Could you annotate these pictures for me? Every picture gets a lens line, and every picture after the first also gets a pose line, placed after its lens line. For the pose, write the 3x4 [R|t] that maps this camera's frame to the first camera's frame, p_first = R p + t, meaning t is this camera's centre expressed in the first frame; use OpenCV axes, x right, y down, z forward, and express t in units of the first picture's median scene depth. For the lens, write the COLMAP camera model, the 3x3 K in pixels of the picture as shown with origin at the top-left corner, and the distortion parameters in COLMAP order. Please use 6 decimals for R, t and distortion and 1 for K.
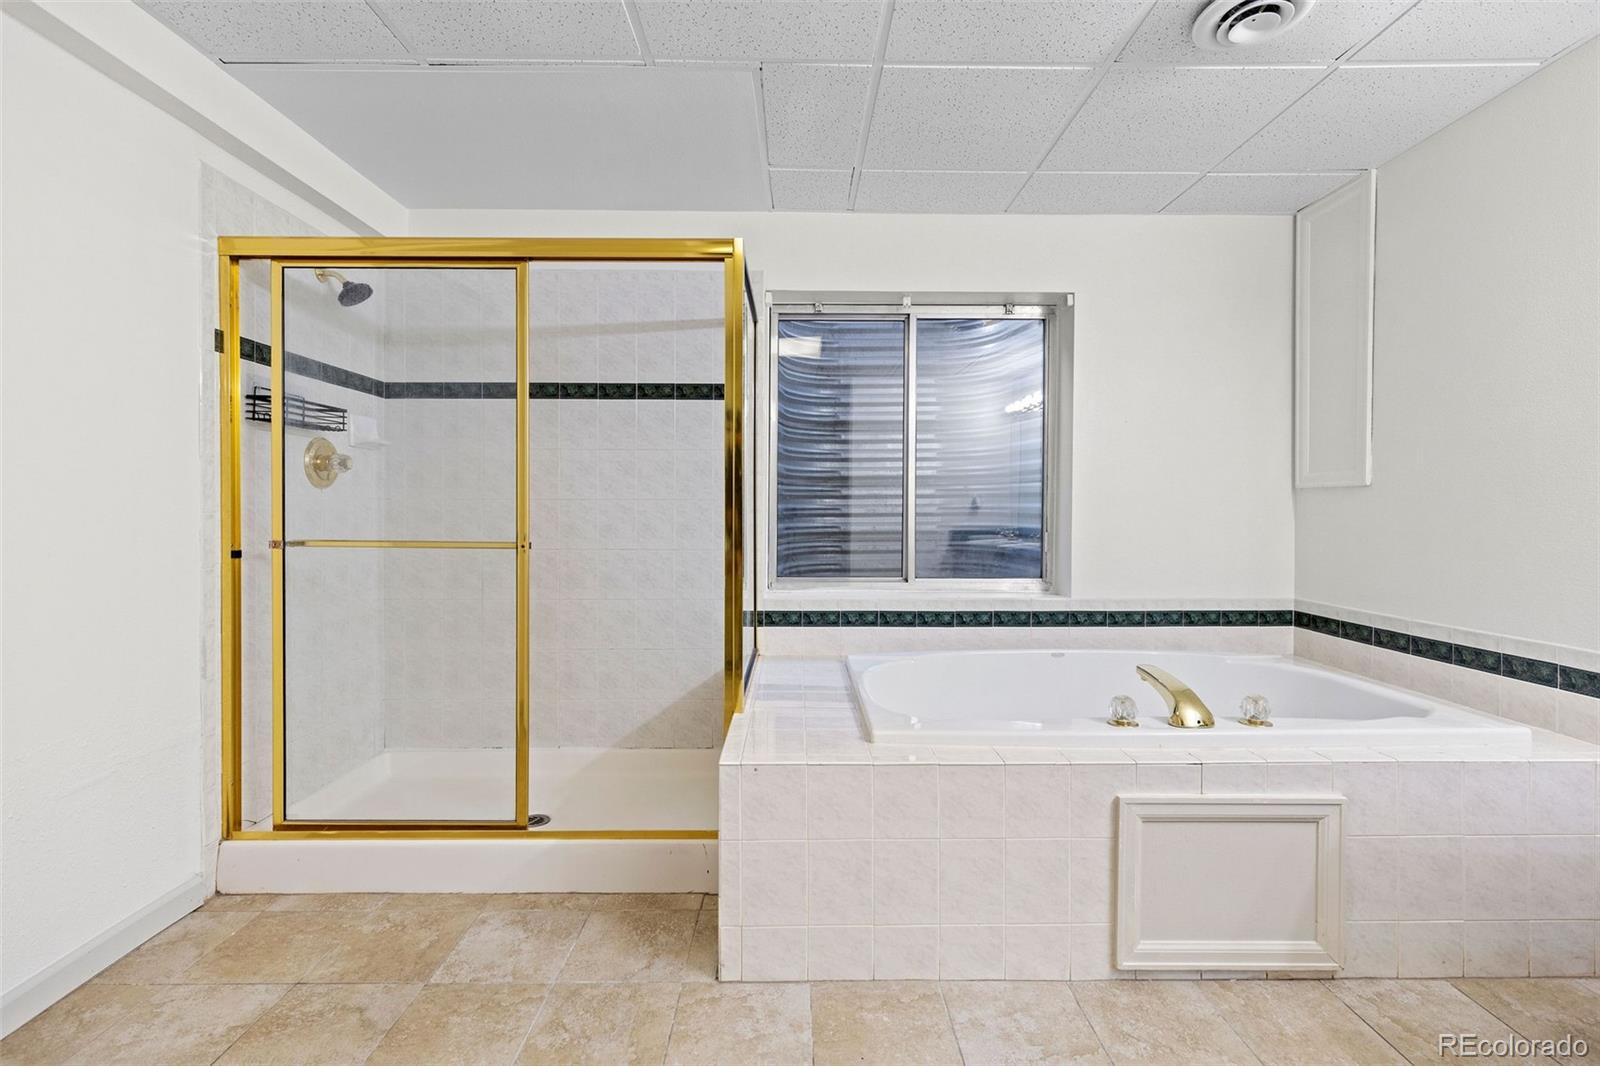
lens RADIAL K [[733.2, 0, 800.1], [0, 733.2, 523.7], [0, 0, 1]] dist [0.005882, 0.000447]
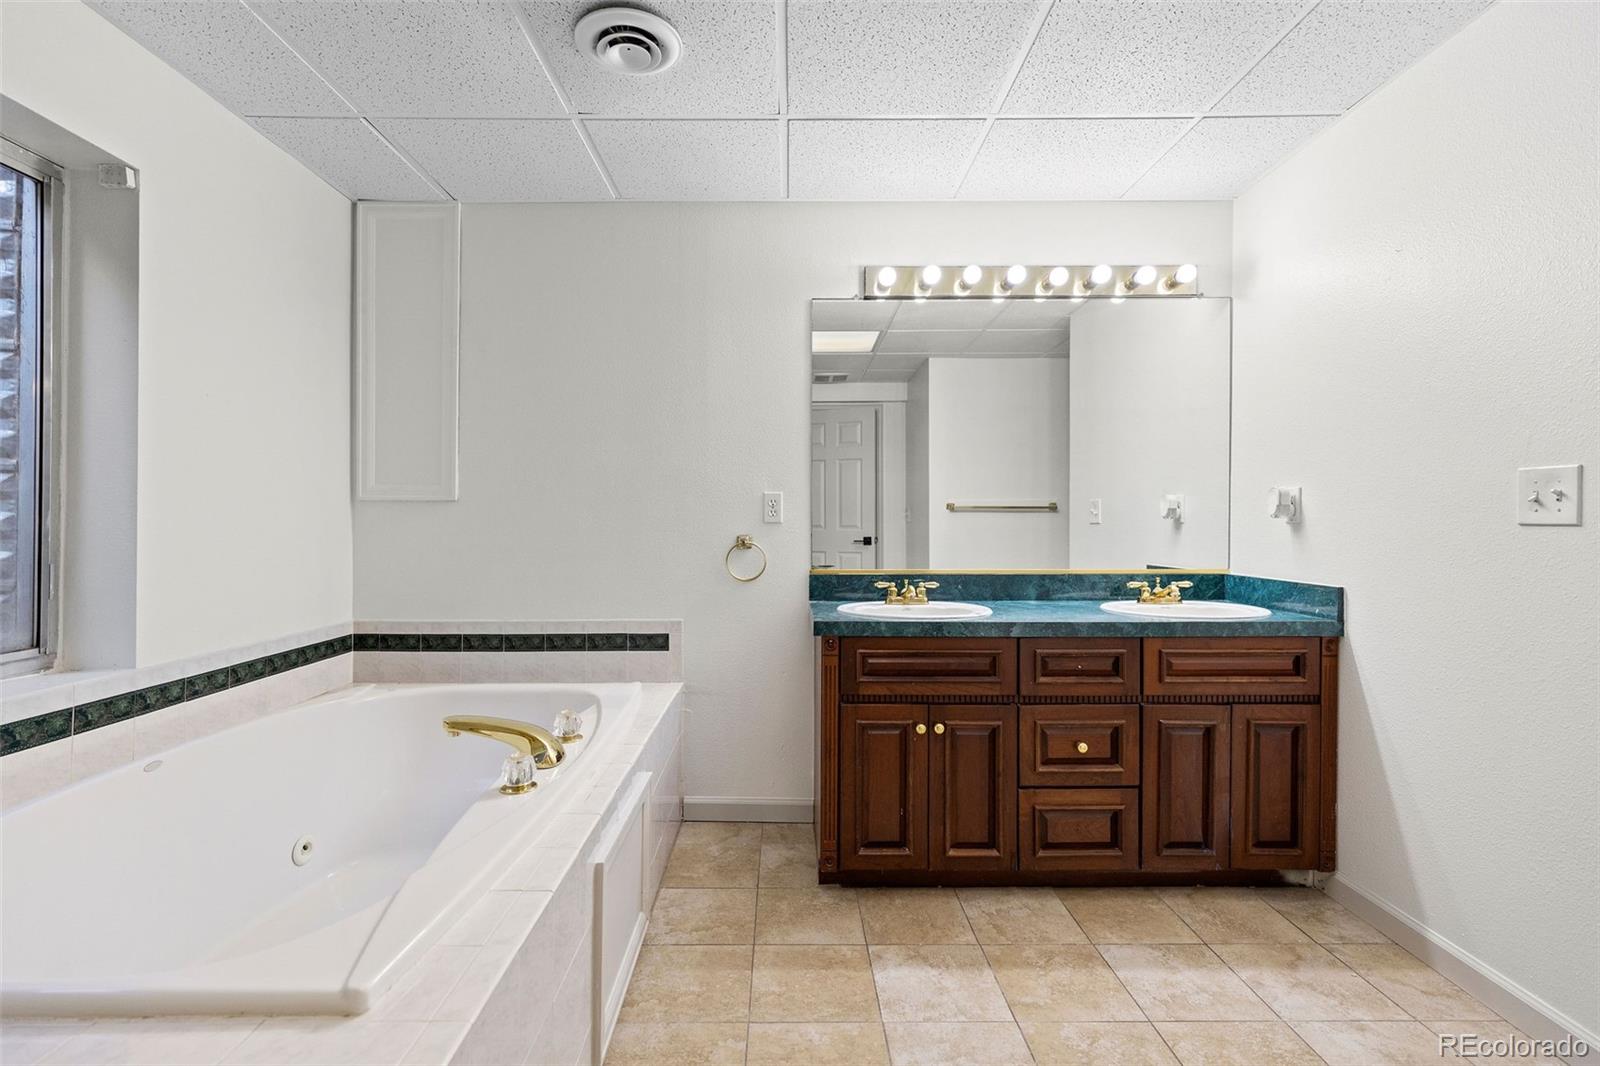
lens RADIAL K [[733.2, 0, 794.4], [0, 733.2, 526.2], [0, 0, 1]] dist [0.005882, 0.000447]
pose [[-0.007305, -0.005793, 0.999957, -0.247151], [0.017688, 0.999826, 0.005921, -0.011228], [-0.999817, 0.017730, -0.007201, 0.461560]]
